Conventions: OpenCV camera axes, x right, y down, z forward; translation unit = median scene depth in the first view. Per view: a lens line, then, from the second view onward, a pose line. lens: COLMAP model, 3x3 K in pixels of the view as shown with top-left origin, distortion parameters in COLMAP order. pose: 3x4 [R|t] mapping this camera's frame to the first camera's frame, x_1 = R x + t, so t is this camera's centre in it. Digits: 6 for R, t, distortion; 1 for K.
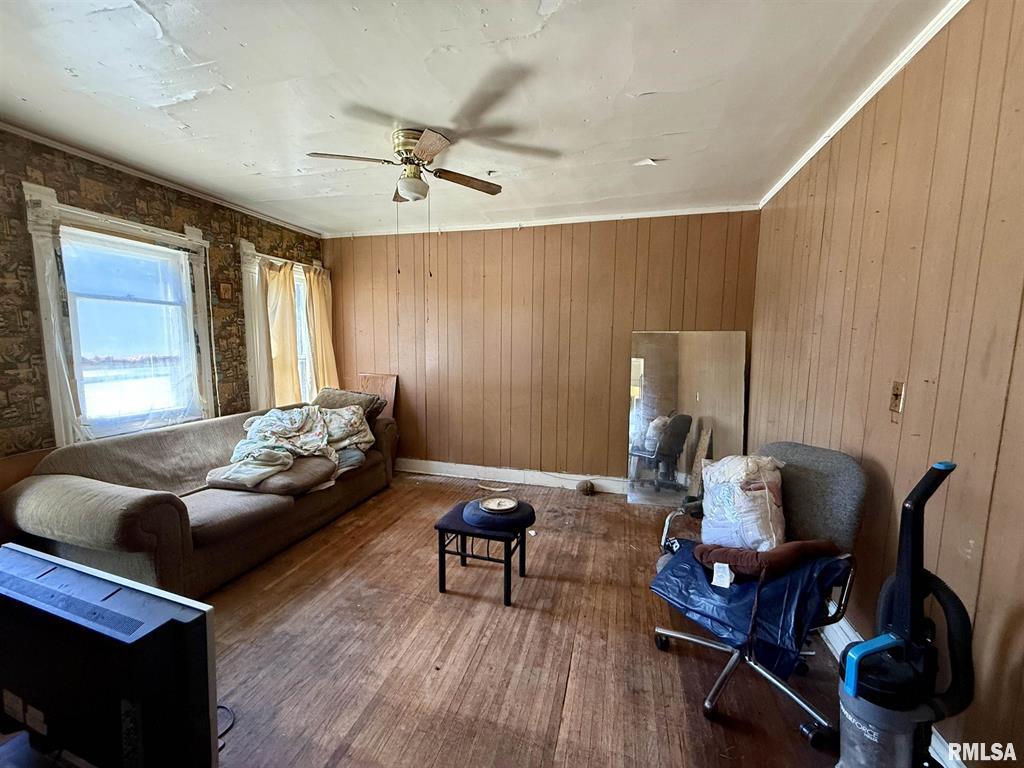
lens RADIAL K [[407.9, 0, 512.0], [0, 407.9, 384.0], [0, 0, 1]] dist [-0.003089, 0.000186]
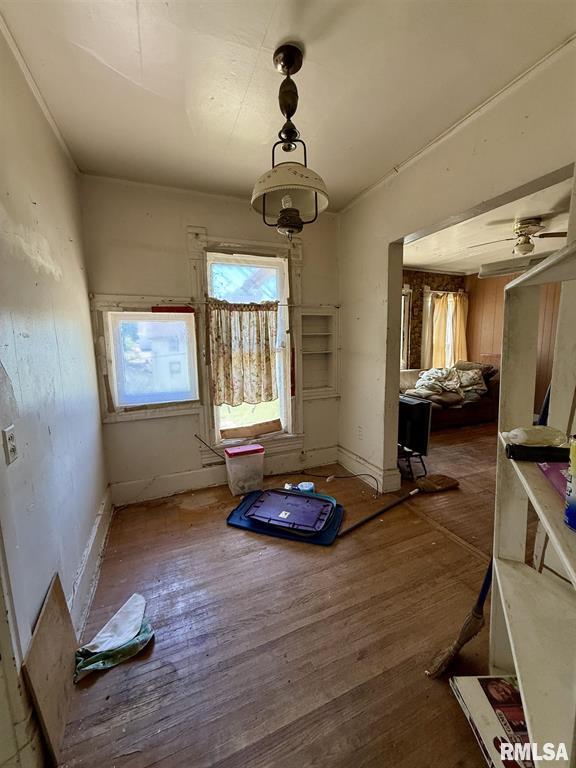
lens RADIAL K [[305.9, 0, 288.0], [0, 305.9, 384.0], [0, 0, 1]] dist [-0.003089, 0.000186]
pose [[0.609697, 0.089853, -0.787525, 0.178098], [-0.066896, 0.995842, 0.061831, 0.093261], [0.789806, 0.014984, 0.613173, -0.495303]]
